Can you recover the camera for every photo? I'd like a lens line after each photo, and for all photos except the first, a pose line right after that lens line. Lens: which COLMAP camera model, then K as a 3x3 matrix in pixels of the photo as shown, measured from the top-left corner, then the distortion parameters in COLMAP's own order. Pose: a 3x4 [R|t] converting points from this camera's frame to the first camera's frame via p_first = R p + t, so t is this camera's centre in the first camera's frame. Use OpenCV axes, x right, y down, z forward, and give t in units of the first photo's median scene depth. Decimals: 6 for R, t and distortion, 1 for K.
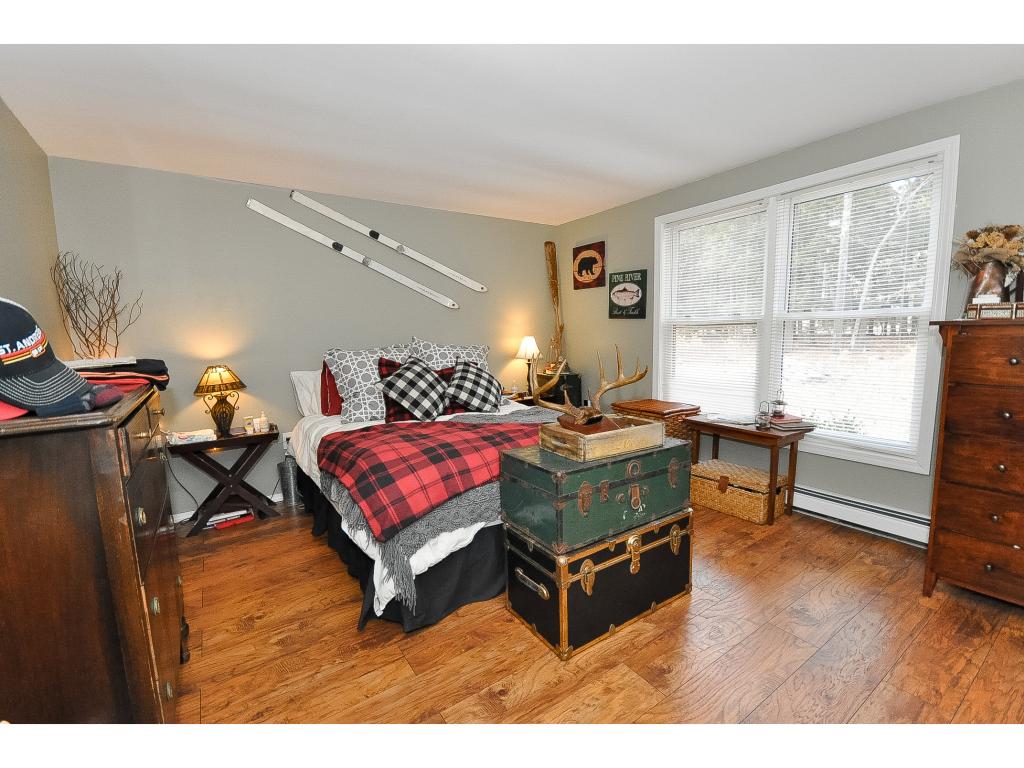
lens RADIAL K [[444.0, 0, 511.8], [0, 444.0, 388.2], [0, 0, 1]] dist [0.003892, -0.012039]
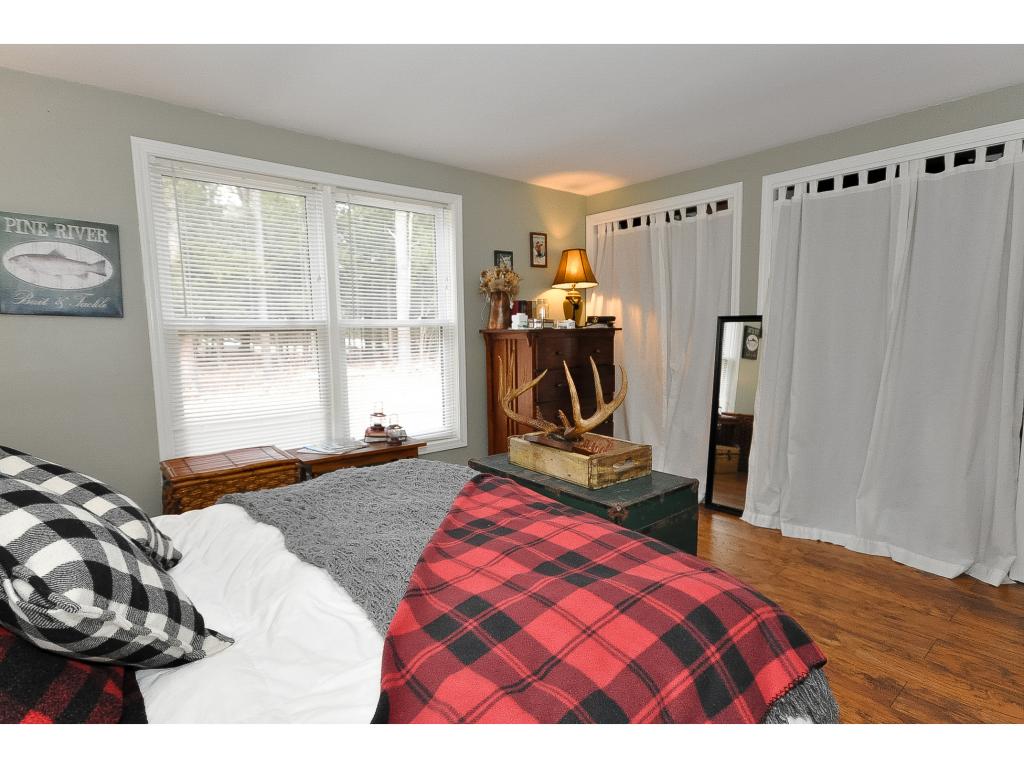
lens RADIAL K [[535.0, 0, 512.0], [0, 535.0, 384.0], [0, 0, 1]] dist [0.003179, 0.000291]
pose [[-0.121634, -0.073502, 0.989850, -0.416397], [0.144795, 0.985272, 0.090955, -0.072501], [-0.981957, 0.154389, -0.109200, 0.651331]]
